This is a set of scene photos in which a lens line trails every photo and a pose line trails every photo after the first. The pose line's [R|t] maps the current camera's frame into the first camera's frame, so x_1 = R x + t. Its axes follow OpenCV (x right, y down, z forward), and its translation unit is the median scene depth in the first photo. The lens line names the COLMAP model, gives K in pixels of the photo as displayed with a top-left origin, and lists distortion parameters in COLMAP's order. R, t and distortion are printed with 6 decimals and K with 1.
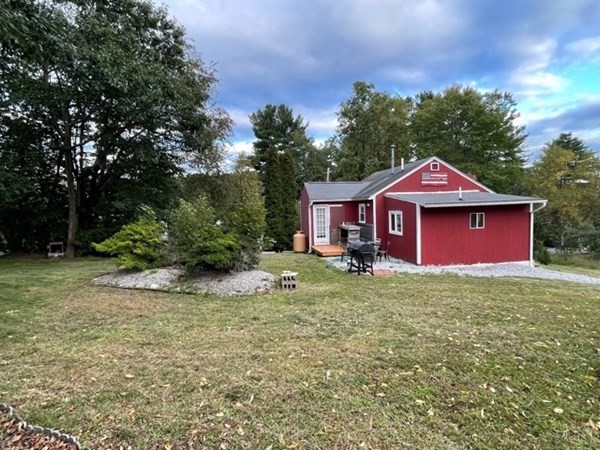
lens RADIAL K [[345.8, 0, 302.7], [0, 345.8, 228.8], [0, 0, 1]] dist [0.001850, 0.000318]
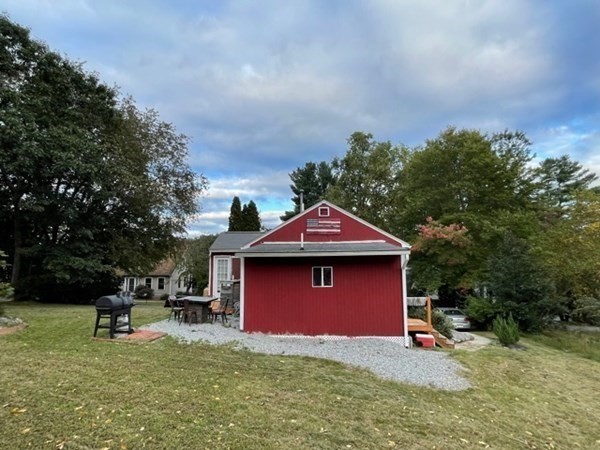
lens RADIAL K [[345.8, 0, 297.5], [0, 345.8, 224.2], [0, 0, 1]] dist [0.001850, 0.000318]
pose [[0.968628, -0.002966, -0.248499, 0.524809], [-0.041160, 0.984204, -0.172185, -0.003339], [0.245084, 0.177012, 0.953205, 0.191493]]
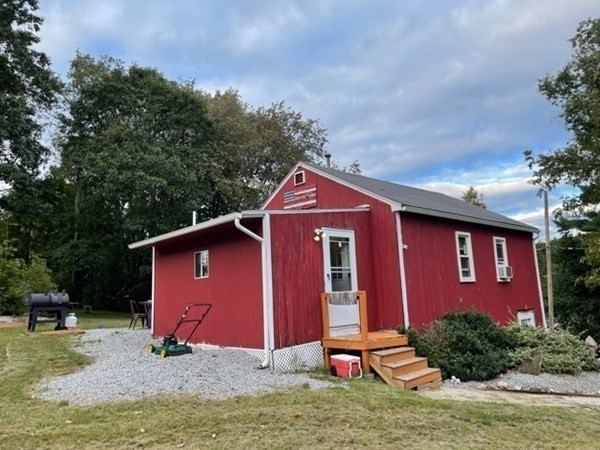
lens RADIAL K [[448.7, 0, 300.8], [0, 448.7, 224.5], [0, 0, 1]] dist [0.009334, 0.001809]
pose [[0.555909, -0.124001, -0.821942, 0.994021], [-0.023580, 0.986060, -0.164709, 0.022930], [0.830909, 0.110945, 0.545236, 0.592204]]
